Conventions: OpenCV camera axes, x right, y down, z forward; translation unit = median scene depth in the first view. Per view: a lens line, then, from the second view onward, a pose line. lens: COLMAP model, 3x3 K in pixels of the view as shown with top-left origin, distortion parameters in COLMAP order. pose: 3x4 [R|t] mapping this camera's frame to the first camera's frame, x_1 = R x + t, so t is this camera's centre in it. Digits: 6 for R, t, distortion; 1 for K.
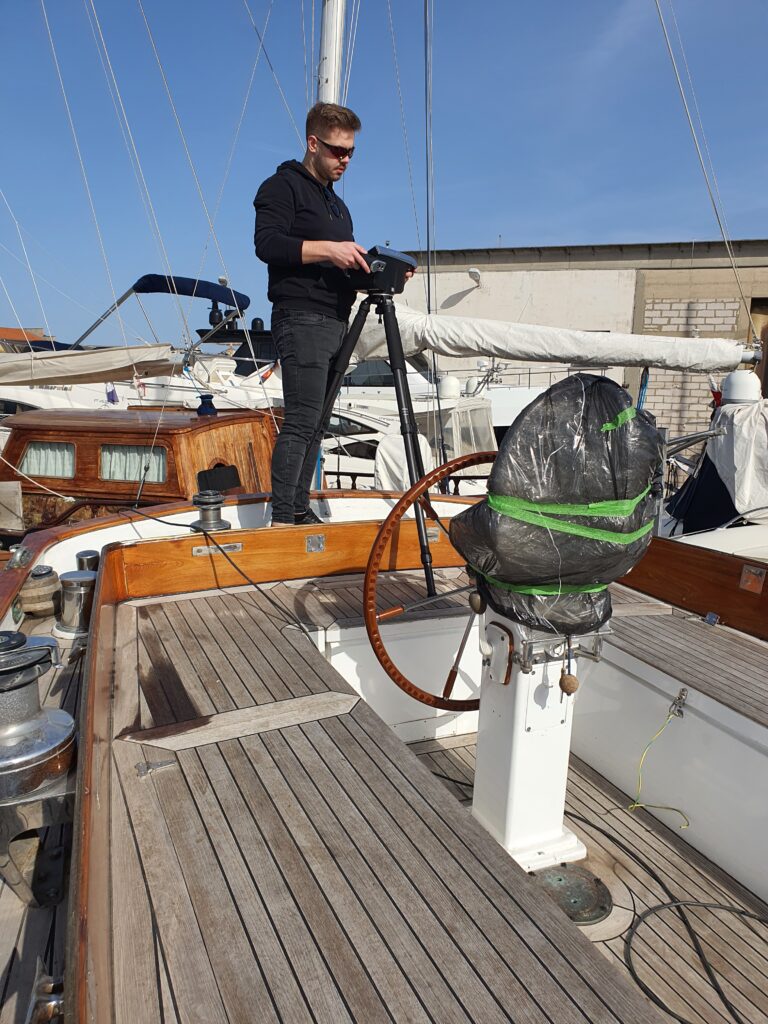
lens RADIAL K [[799.7, 0, 382.3], [0, 799.7, 515.4], [0, 0, 1]] dist [0.032259, -0.010115]
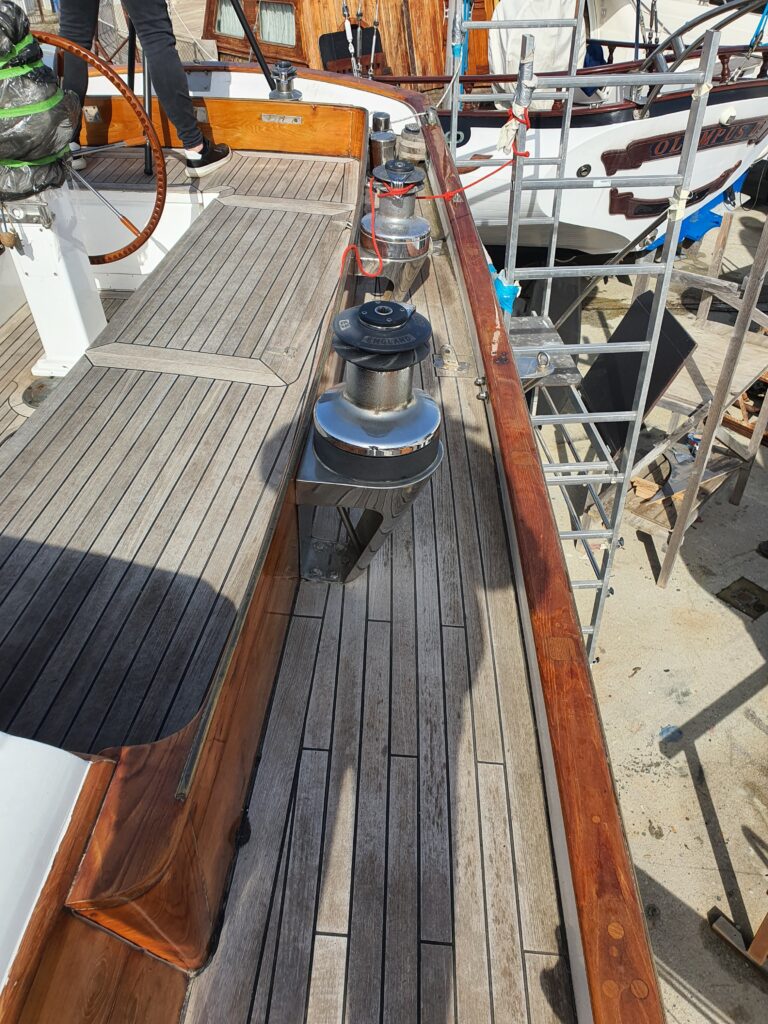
lens RADIAL K [[799.7, 0, 387.0], [0, 799.7, 504.7], [0, 0, 1]] dist [0.032259, -0.010115]
pose [[0.833598, 0.296504, -0.466047, 0.479737], [-0.046342, 0.878286, 0.475884, -0.021829], [0.550424, -0.375098, 0.745878, 0.058731]]
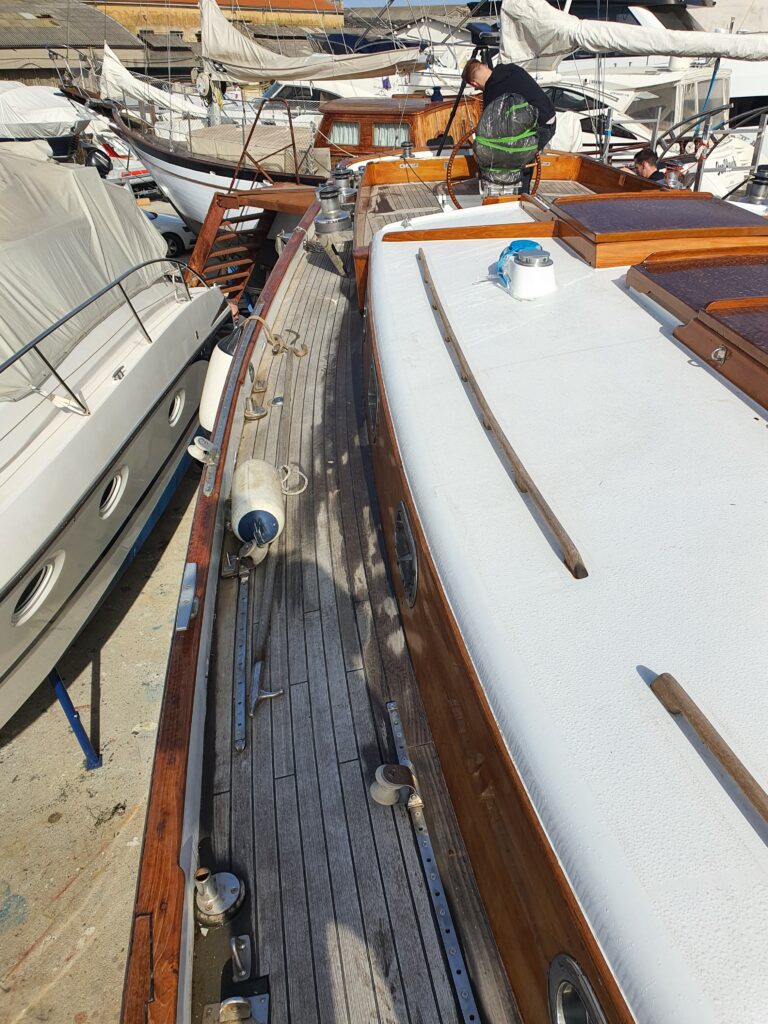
lens RADIAL K [[799.7, 0, 392.7], [0, 799.7, 511.2], [0, 0, 1]] dist [0.032259, -0.010115]
pose [[0.946109, 0.128884, -0.297096, 0.293746], [-0.015755, 0.934626, 0.355283, 0.072214], [0.323464, -0.331456, 0.886289, -0.752285]]
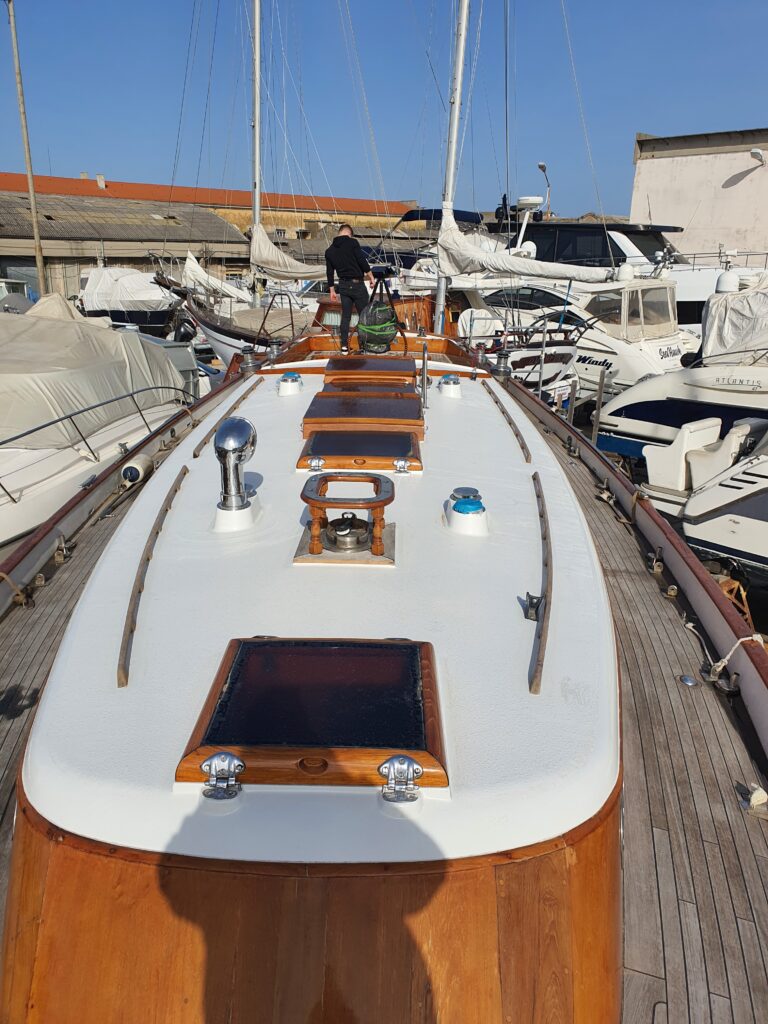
lens RADIAL K [[799.7, 0, 379.4], [0, 799.7, 501.7], [0, 0, 1]] dist [0.032259, -0.010115]
pose [[0.901269, 0.121153, -0.415975, 0.787969], [-0.059410, 0.985597, 0.158334, 0.086825], [0.429167, -0.117988, 0.895486, -1.160660]]
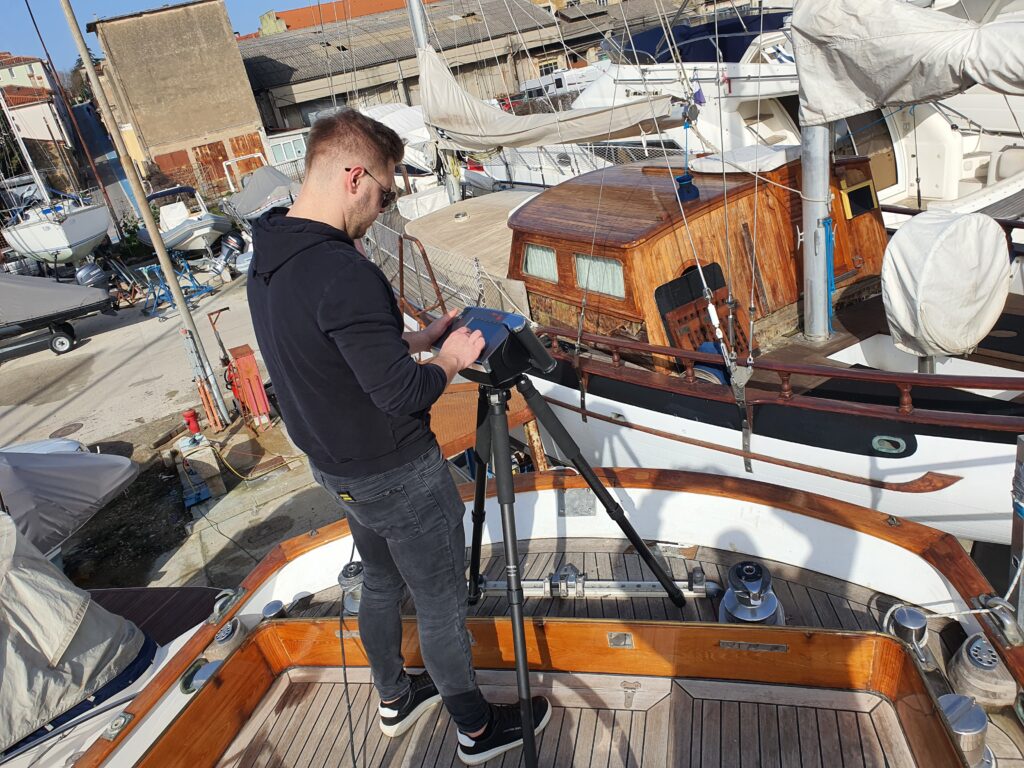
lens RADIAL K [[799.7, 0, 510.3], [0, 799.7, 388.0], [0, 0, 1]] dist [0.032259, -0.010115]
pose [[0.751057, 0.093341, -0.653606, 0.224040], [0.123291, 0.952715, 0.277730, -0.206221], [0.648623, -0.289175, 0.704035, 0.245351]]
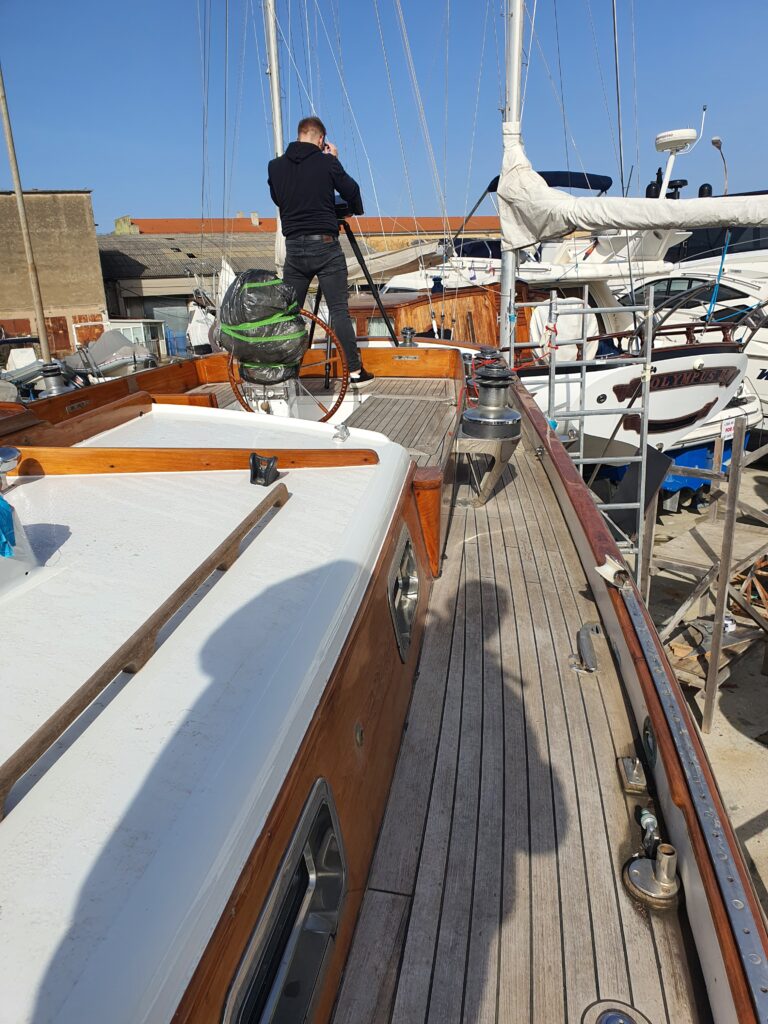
lens RADIAL K [[799.7, 0, 391.6], [0, 799.7, 515.2], [0, 0, 1]] dist [0.032259, -0.010115]
pose [[0.801676, 0.106155, -0.588258, 0.619084], [-0.020254, 0.988364, 0.150755, 0.052443], [0.597416, -0.108942, 0.794497, -0.215332]]
